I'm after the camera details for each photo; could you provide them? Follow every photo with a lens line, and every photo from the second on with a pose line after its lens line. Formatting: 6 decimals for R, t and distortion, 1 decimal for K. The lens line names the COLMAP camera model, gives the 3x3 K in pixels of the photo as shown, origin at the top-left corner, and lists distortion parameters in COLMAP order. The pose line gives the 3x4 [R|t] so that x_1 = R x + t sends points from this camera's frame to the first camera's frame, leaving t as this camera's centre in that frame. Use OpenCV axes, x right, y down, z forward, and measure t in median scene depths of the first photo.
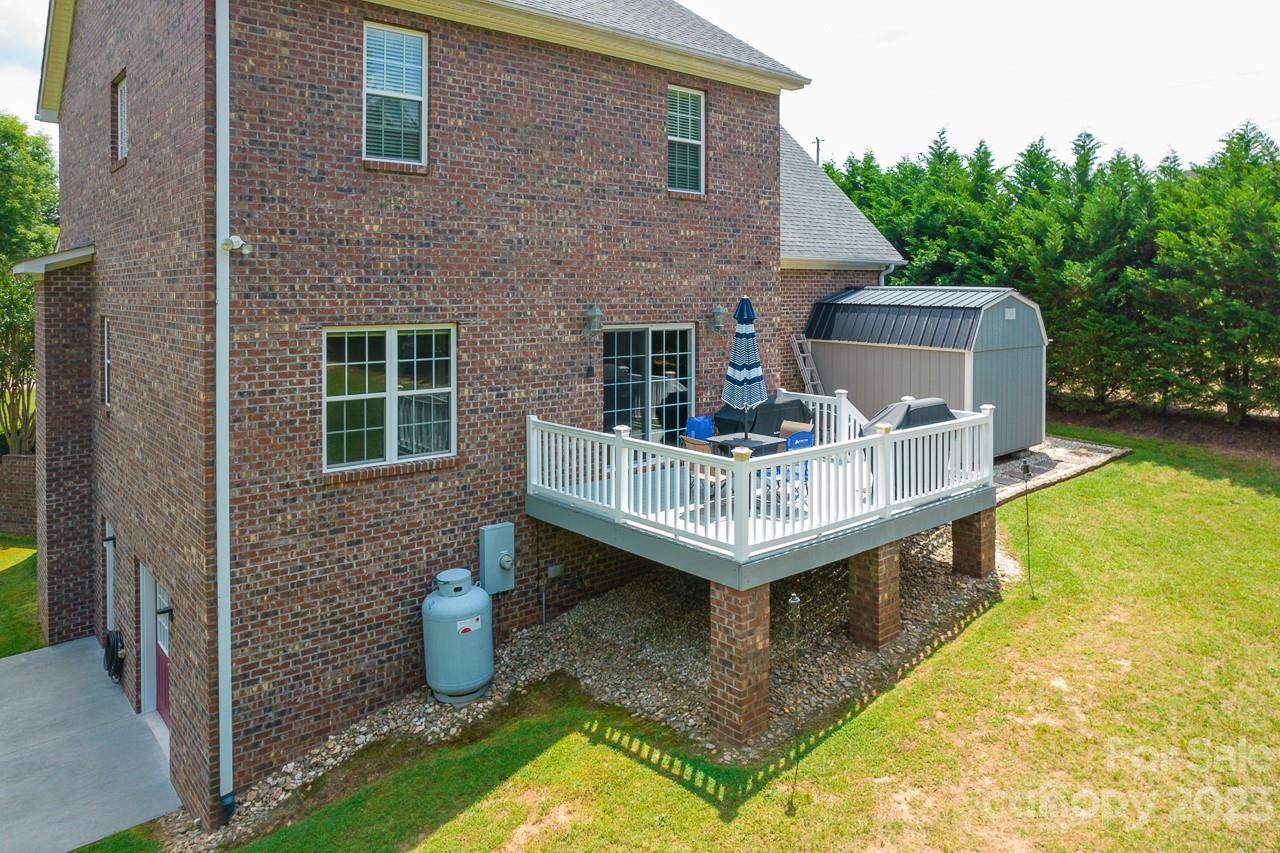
lens RADIAL K [[858.7, 0, 647.2], [0, 858.7, 278.9], [0, 0, 1]] dist [-0.041879, 0.003122]
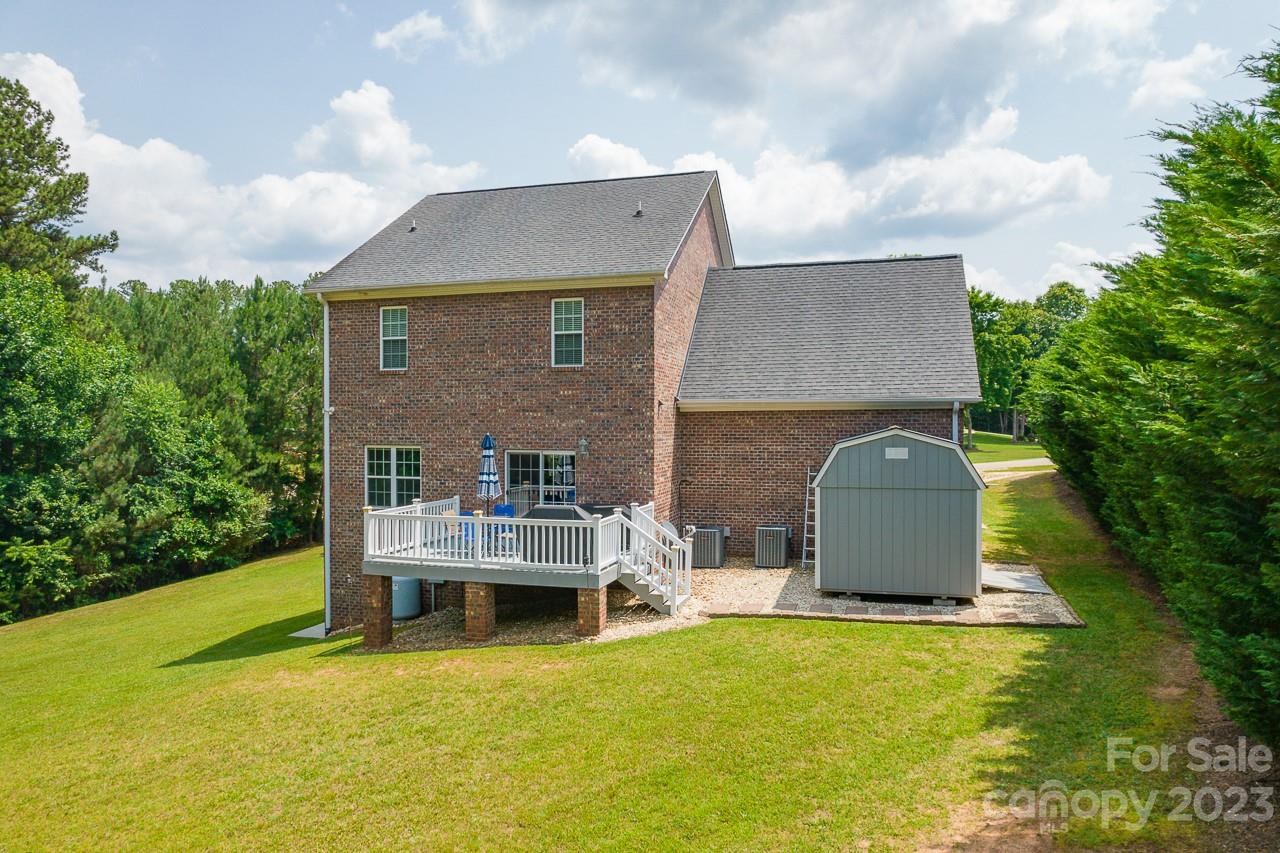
lens RADIAL K [[823.8, 0, 651.4], [0, 823.8, 428.8], [0, 0, 1]] dist [-0.064086, 0.059895]
pose [[0.549442, 0.004188, -0.835521, 1.558730], [0.010887, 0.999867, 0.012172, -0.005288], [0.835461, -0.015784, 0.549323, 0.355973]]
